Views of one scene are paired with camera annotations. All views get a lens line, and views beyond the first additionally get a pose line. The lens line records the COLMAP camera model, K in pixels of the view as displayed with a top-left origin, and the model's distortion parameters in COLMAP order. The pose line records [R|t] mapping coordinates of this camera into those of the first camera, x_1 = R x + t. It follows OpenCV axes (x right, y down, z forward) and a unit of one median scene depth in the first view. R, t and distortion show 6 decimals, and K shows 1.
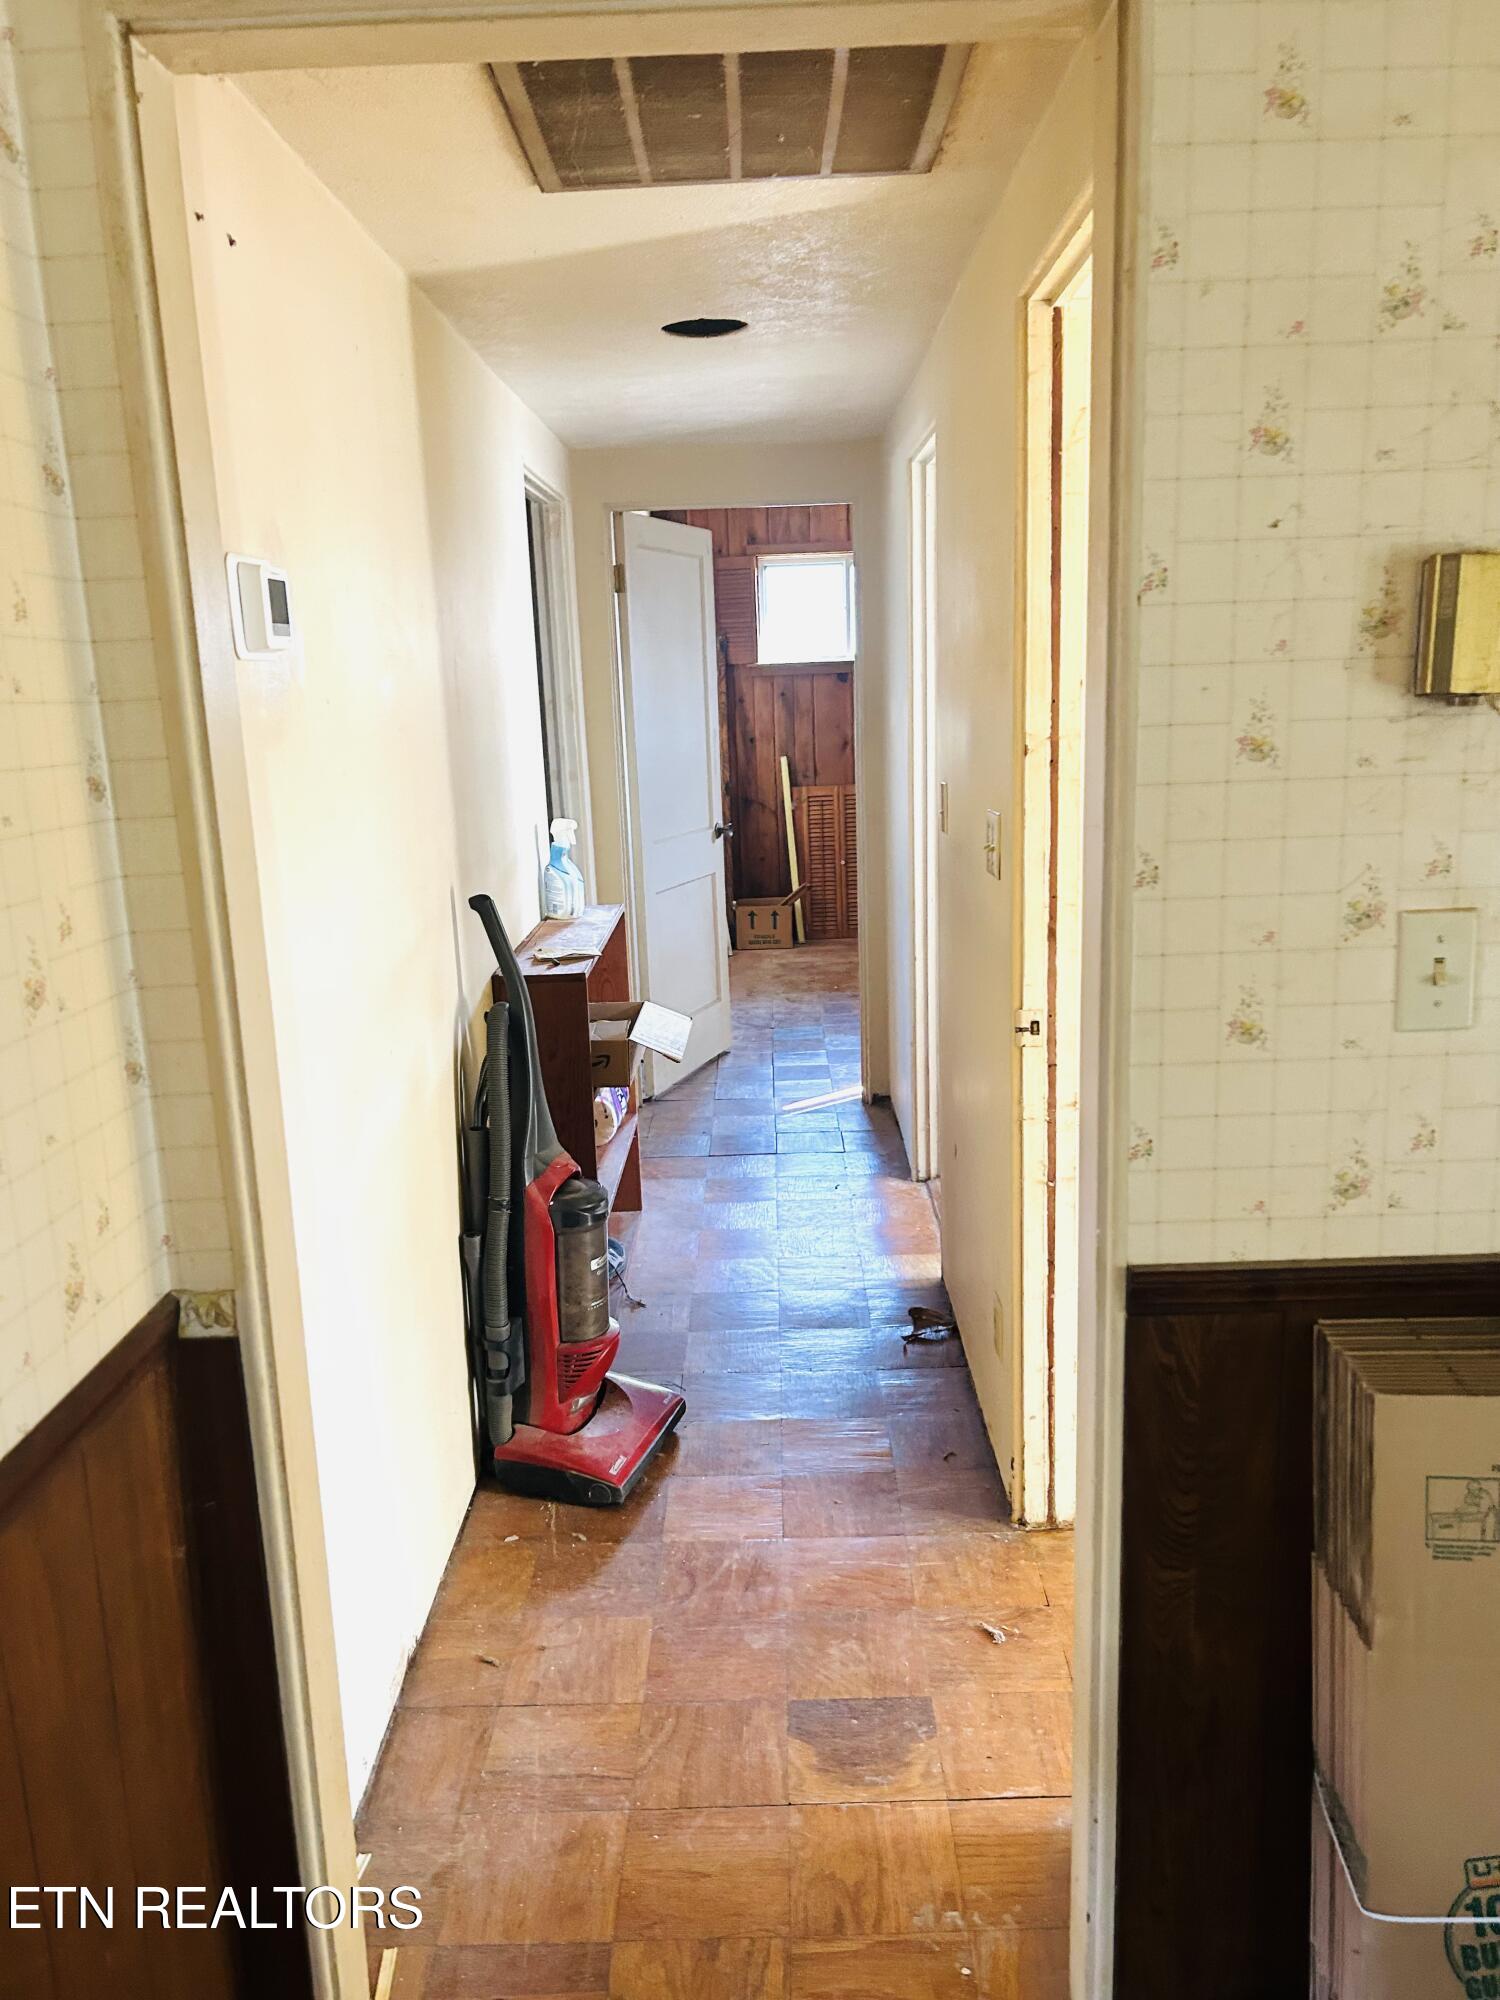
lens RADIAL K [[1511.0, 0, 752.4], [0, 1511.0, 1005.7], [0, 0, 1]] dist [0.038006, 0.000240]
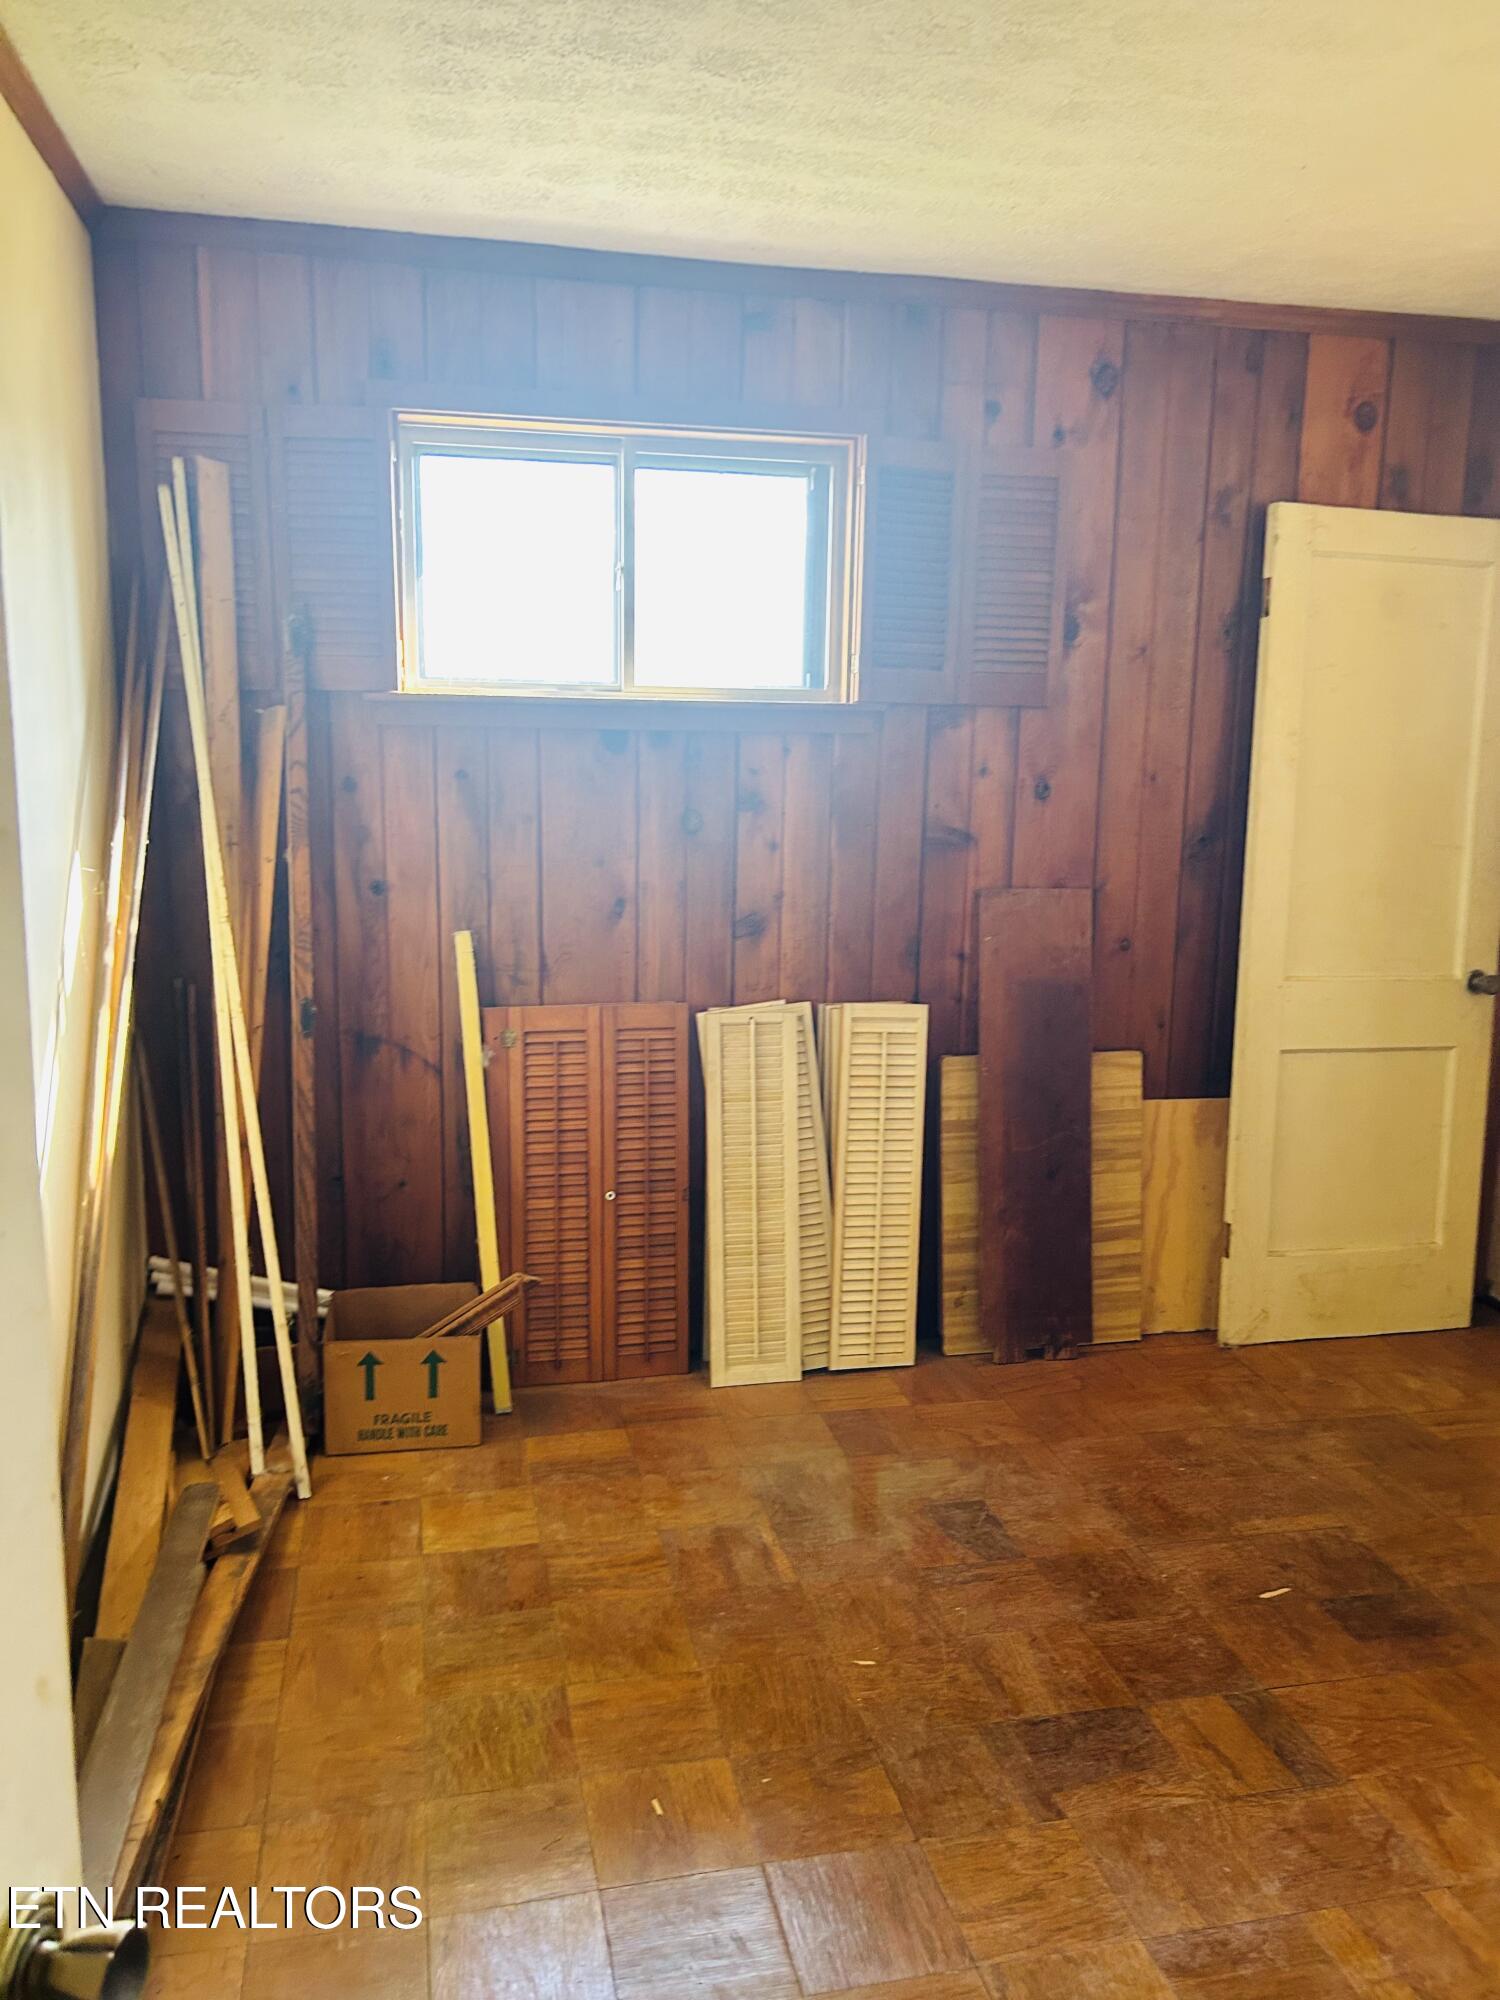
lens RADIAL K [[1511.0, 0, 752.5], [0, 1511.0, 990.9], [0, 0, 1]] dist [0.038006, 0.000240]
pose [[0.975512, 0.012443, 0.219594, 0.008209], [-0.005359, 0.999447, -0.032828, -0.136657], [-0.219881, 0.030847, 0.975039, 0.603178]]
